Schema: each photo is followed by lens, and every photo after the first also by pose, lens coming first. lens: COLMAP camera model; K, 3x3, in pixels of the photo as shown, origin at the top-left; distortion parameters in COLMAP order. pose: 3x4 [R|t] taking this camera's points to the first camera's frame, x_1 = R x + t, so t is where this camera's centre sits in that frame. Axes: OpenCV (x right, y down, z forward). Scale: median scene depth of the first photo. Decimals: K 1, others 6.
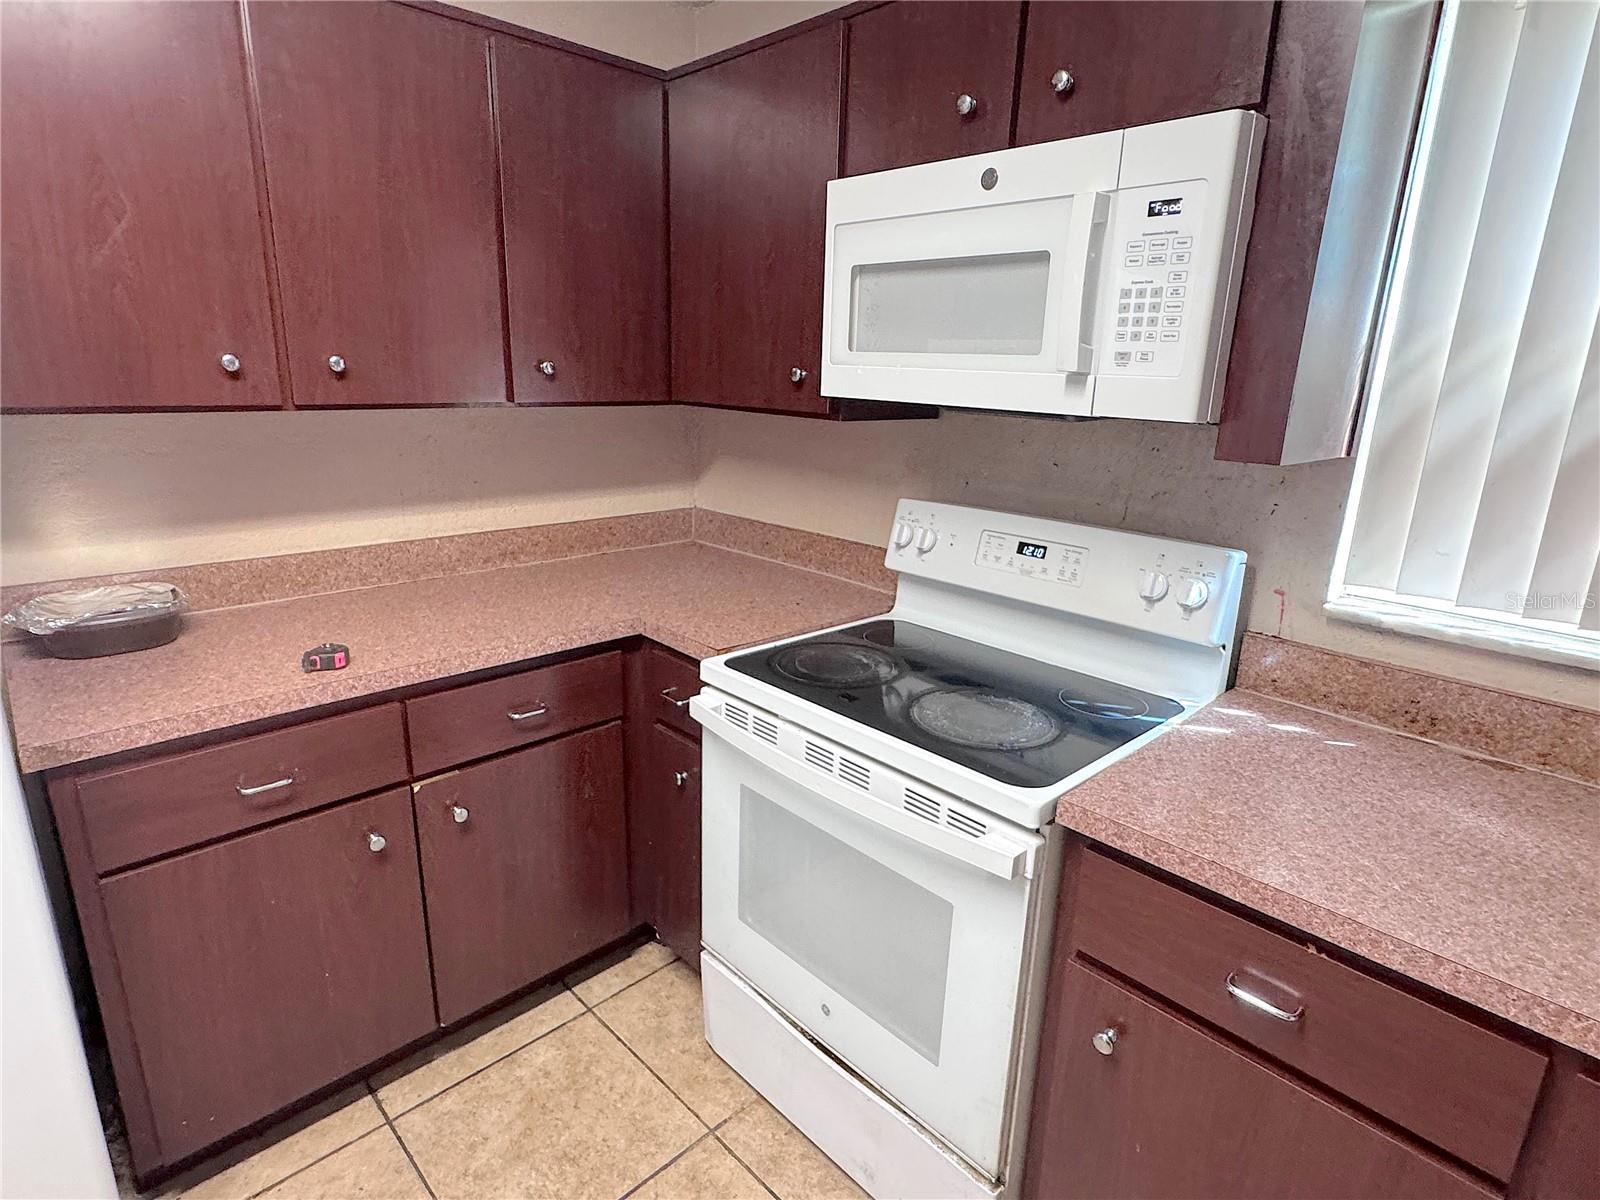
lens RADIAL K [[858.1, 0, 800.9], [0, 858.1, 601.4], [0, 0, 1]] dist [-0.000842, 0.000743]
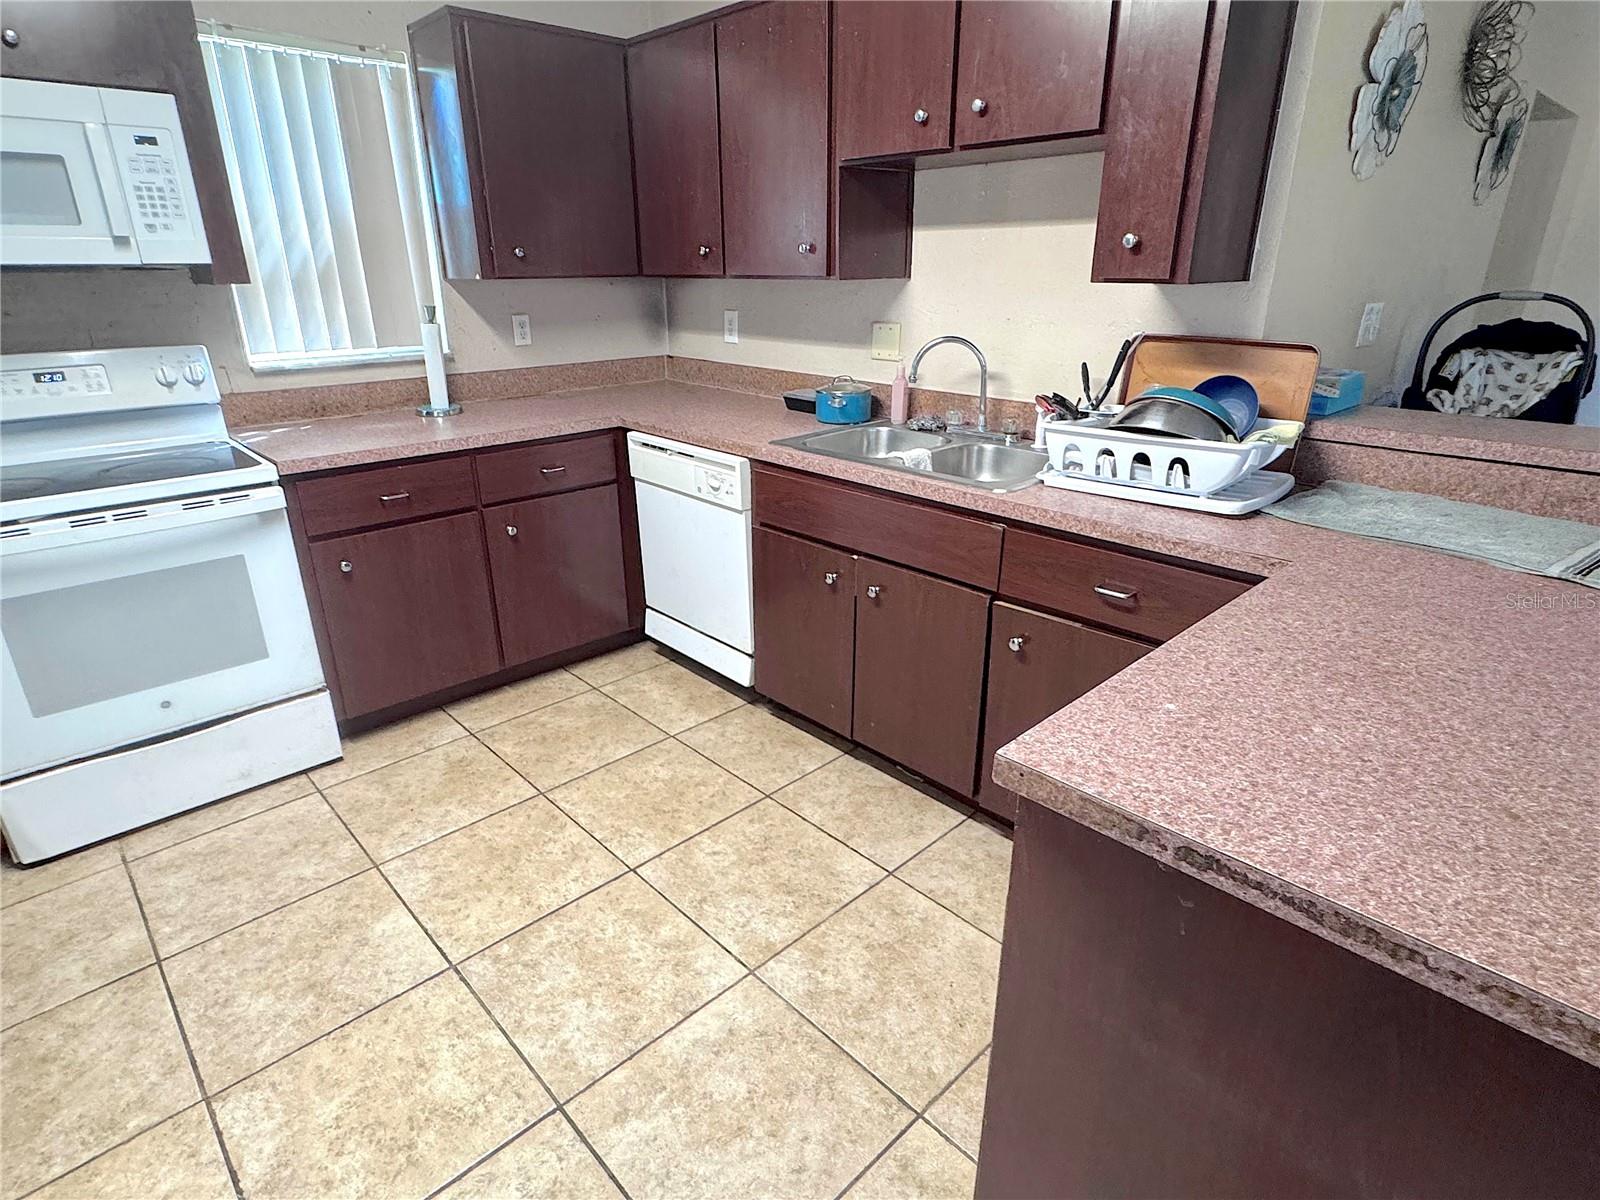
lens RADIAL K [[858.1, 0, 795.8], [0, 858.1, 597.6], [0, 0, 1]] dist [-0.000842, 0.000743]
pose [[0.013317, -0.390813, 0.920374, -1.367239], [0.274918, 0.886413, 0.372414, 0.084817], [-0.961375, 0.248068, 0.119246, -0.253589]]
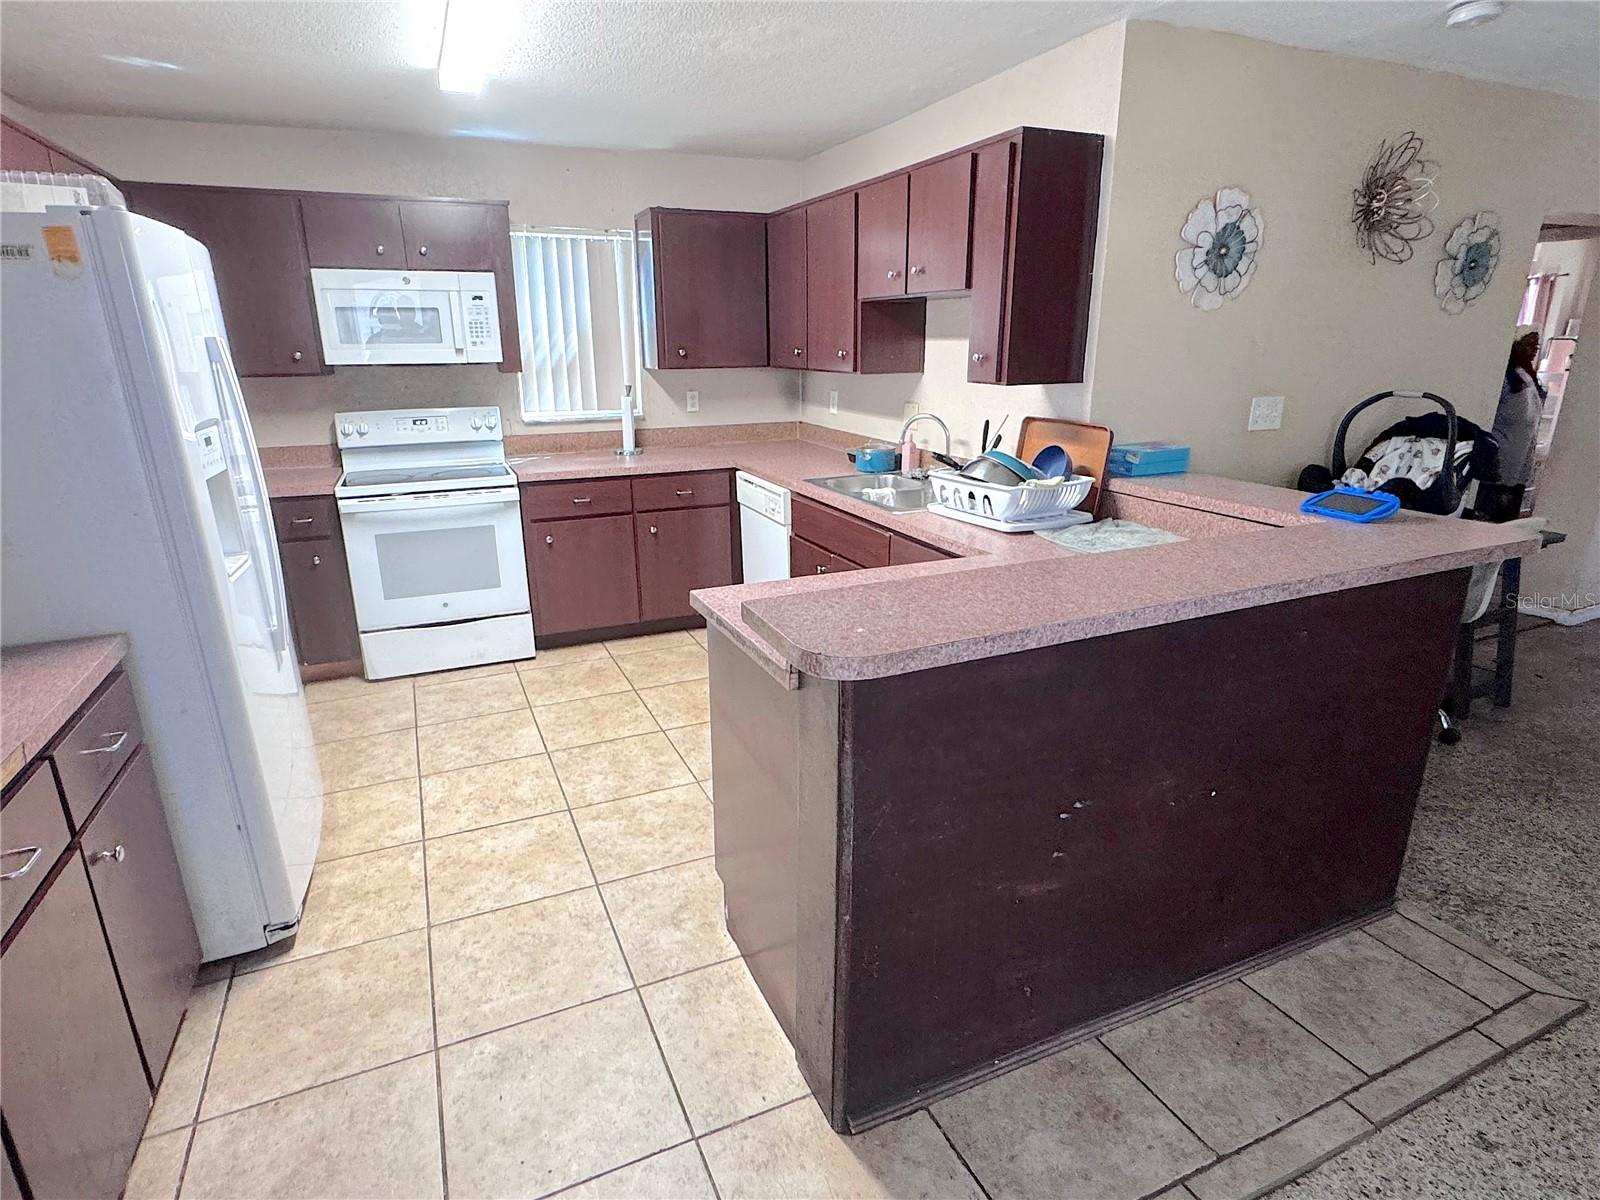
lens RADIAL K [[858.1, 0, 793.1], [0, 858.1, 602.9], [0, 0, 1]] dist [-0.000842, 0.000743]
pose [[0.345777, -0.309857, 0.885679, -2.119560], [0.269100, 0.936999, 0.222753, 0.207079], [-0.898901, 0.161313, 0.407375, -1.093021]]
